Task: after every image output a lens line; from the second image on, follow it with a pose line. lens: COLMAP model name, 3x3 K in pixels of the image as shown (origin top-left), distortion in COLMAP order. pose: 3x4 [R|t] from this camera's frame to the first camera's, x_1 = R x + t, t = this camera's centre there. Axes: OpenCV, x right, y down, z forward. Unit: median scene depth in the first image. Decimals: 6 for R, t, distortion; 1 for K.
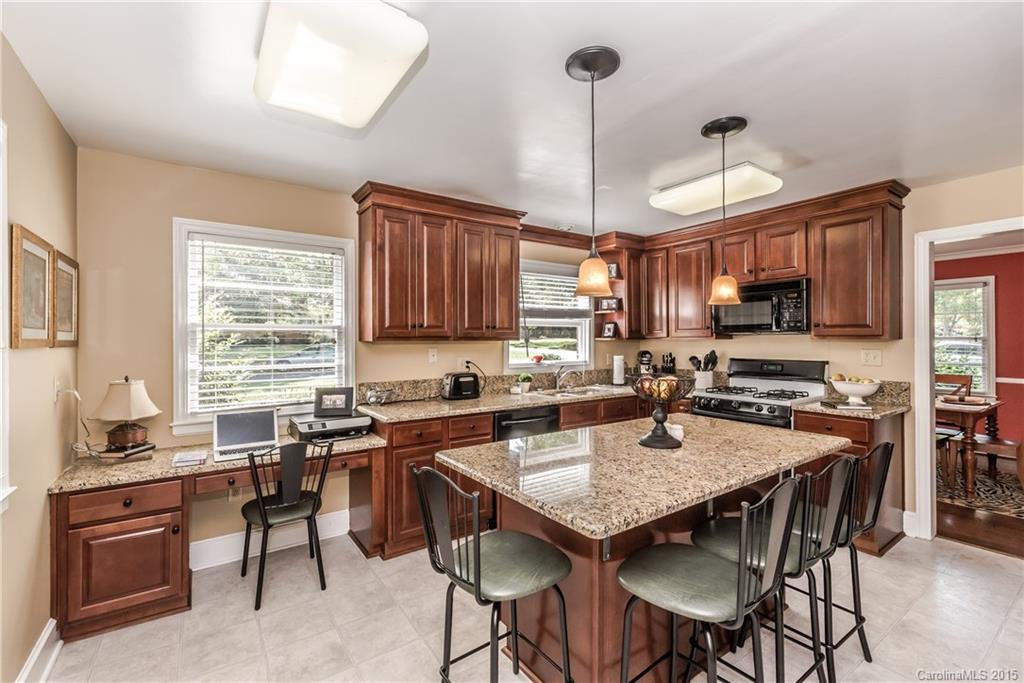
lens RADIAL K [[445.7, 0, 506.7], [0, 445.7, 341.3], [0, 0, 1]] dist [-0.004987, -0.000374]
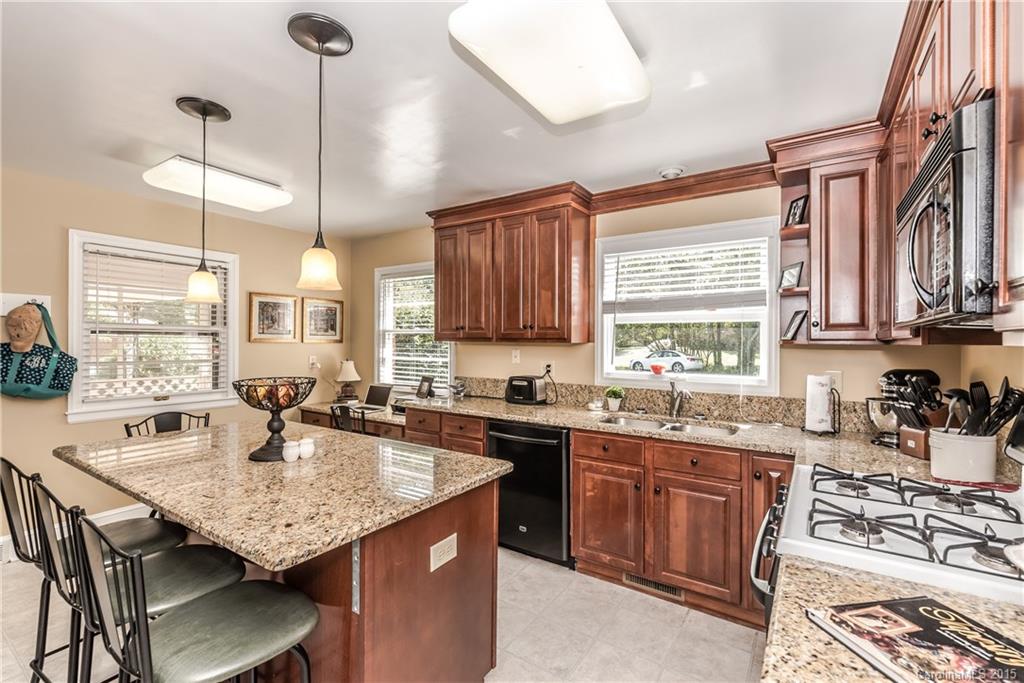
lens RADIAL K [[445.7, 0, 515.3], [0, 445.7, 338.9], [0, 0, 1]] dist [-0.004987, -0.000374]
pose [[0.374572, 0.008900, -0.927155, 0.792620], [-0.004637, 0.999959, 0.007725, -0.015768], [0.927186, 0.001406, 0.374598, 0.647666]]
